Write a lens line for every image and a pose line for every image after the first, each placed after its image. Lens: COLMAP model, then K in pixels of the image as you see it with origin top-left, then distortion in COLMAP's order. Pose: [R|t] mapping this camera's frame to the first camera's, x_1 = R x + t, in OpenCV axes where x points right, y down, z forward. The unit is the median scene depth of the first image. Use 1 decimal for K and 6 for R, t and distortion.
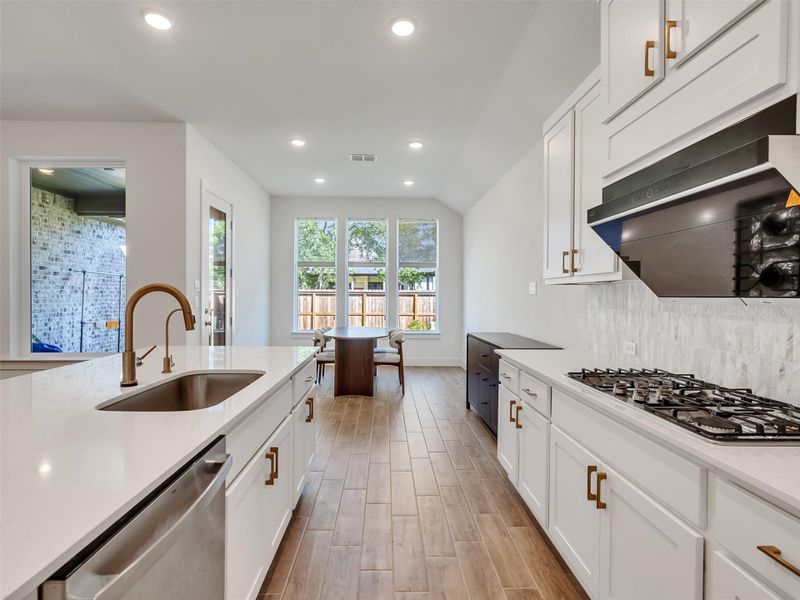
lens RADIAL K [[408.8, 0, 393.7], [0, 408.8, 300.6], [0, 0, 1]] dist [-0.008116, 0.006239]
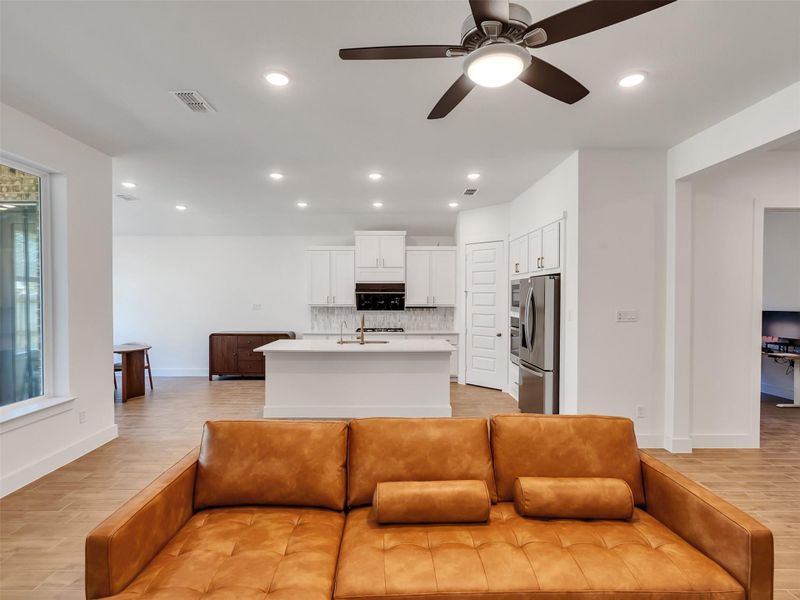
lens RADIAL K [[408.8, 0, 393.7], [0, 408.8, 300.6], [0, 0, 1]] dist [-0.008116, 0.006239]
pose [[0.014914, -0.017531, 0.999735, -0.883431], [0.012362, 0.999773, 0.017348, -0.045206], [-0.999812, 0.012100, 0.015128, 0.152373]]
